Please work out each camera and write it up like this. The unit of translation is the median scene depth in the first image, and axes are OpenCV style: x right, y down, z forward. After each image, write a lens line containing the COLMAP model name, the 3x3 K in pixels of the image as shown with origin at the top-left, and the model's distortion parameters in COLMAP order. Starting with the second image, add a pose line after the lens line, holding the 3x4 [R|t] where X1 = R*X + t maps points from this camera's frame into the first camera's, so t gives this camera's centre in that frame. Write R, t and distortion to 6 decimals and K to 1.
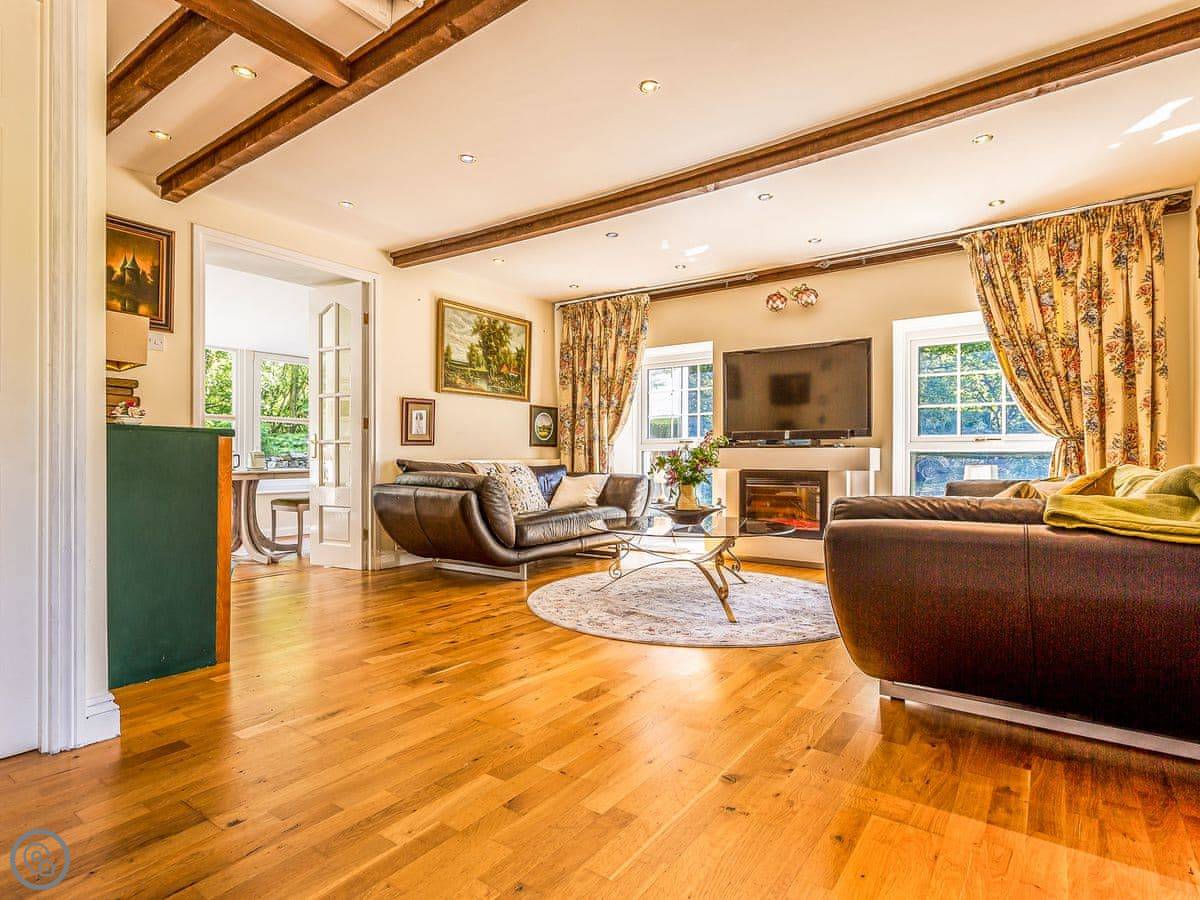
lens RADIAL K [[630.3, 0, 603.9], [0, 630.3, 454.3], [0, 0, 1]] dist [-0.007830, -0.001761]
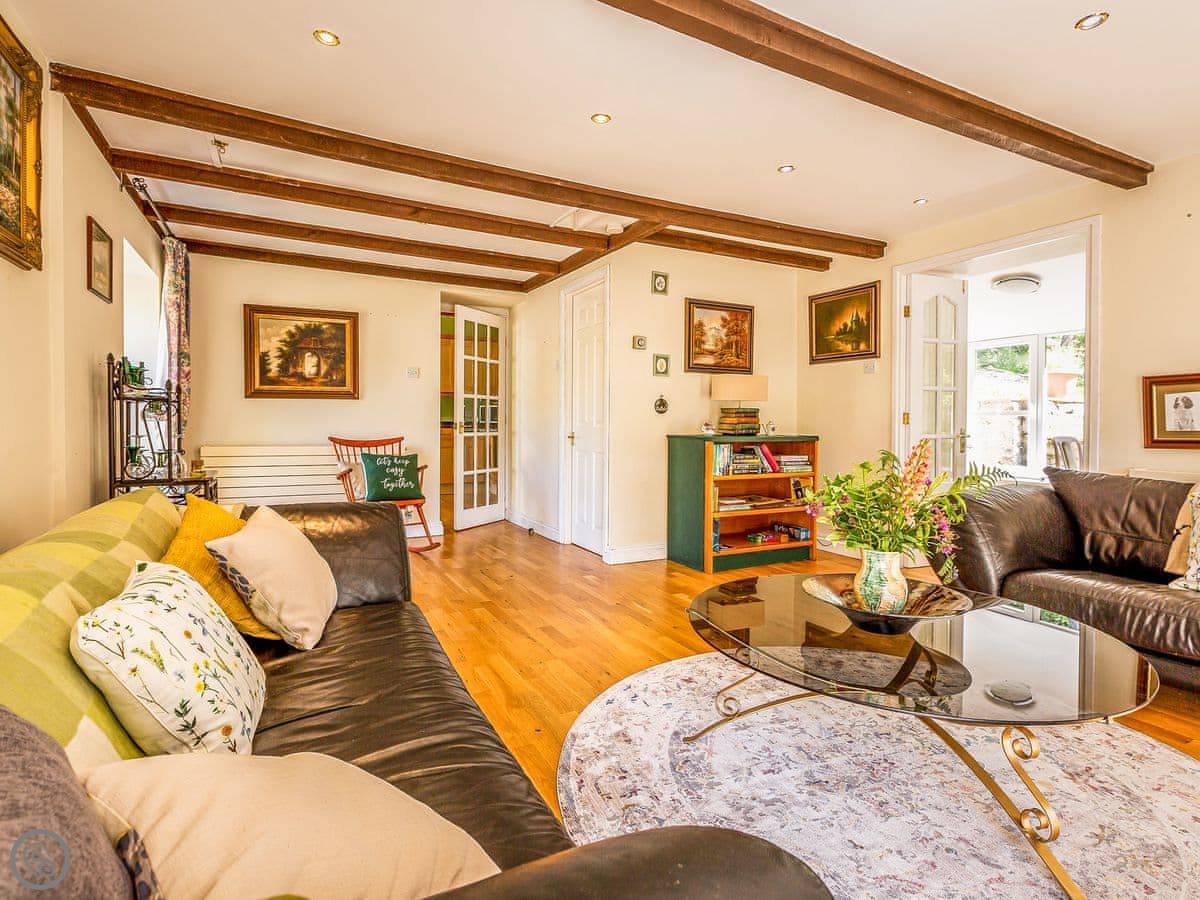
lens RADIAL K [[630.3, 0, 606.8], [0, 630.3, 439.0], [0, 0, 1]] dist [-0.007830, -0.001761]
pose [[-0.462265, 0.009587, -0.886690, 0.634659], [-0.006232, 0.999882, 0.014059, -0.035906], [0.886720, 0.012025, -0.462151, 0.958741]]
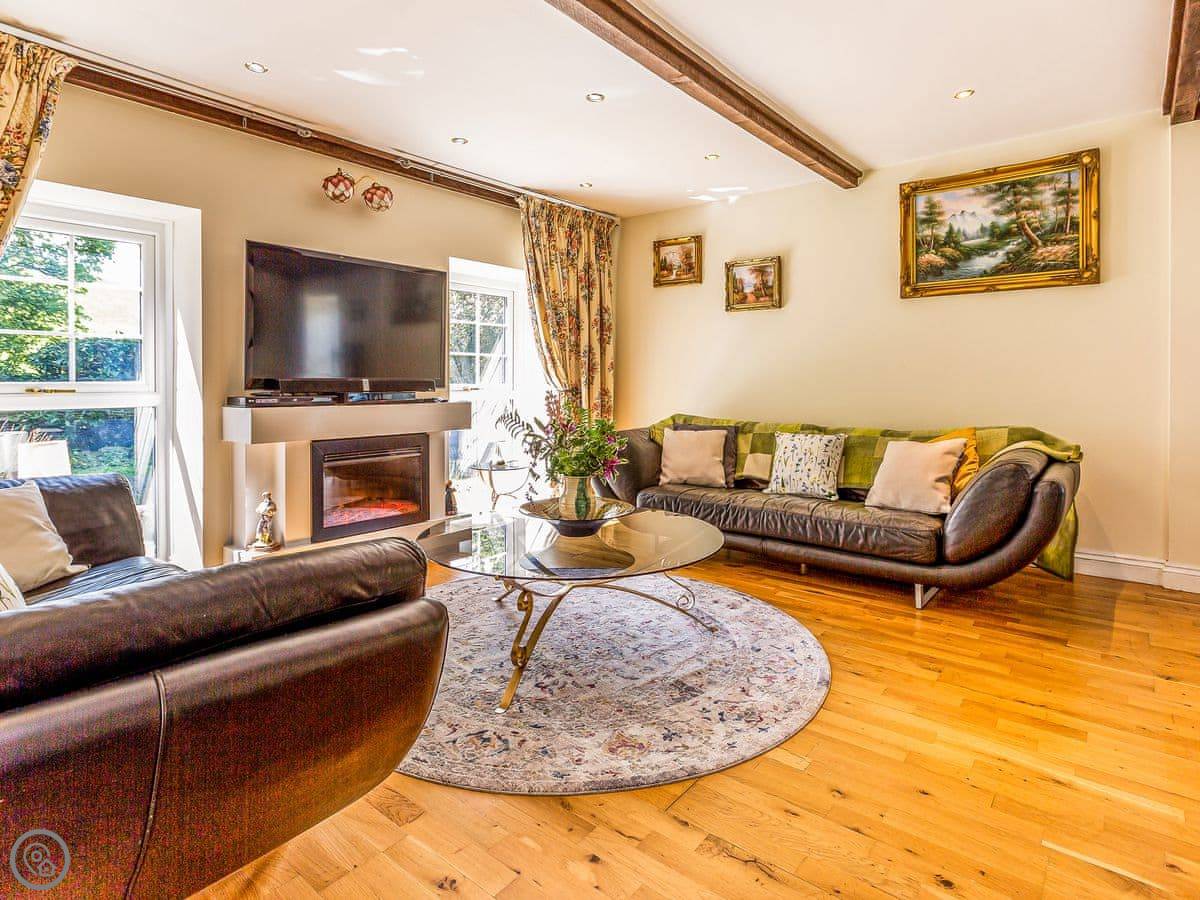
lens RADIAL K [[630.3, 0, 626.6], [0, 630.3, 382.2], [0, 0, 1]] dist [-0.007830, -0.001761]
pose [[0.068062, -0.001476, 0.997680, -0.494871], [-0.005534, 0.999983, 0.001857, -0.047703], [-0.997666, -0.005647, 0.068052, 0.834886]]
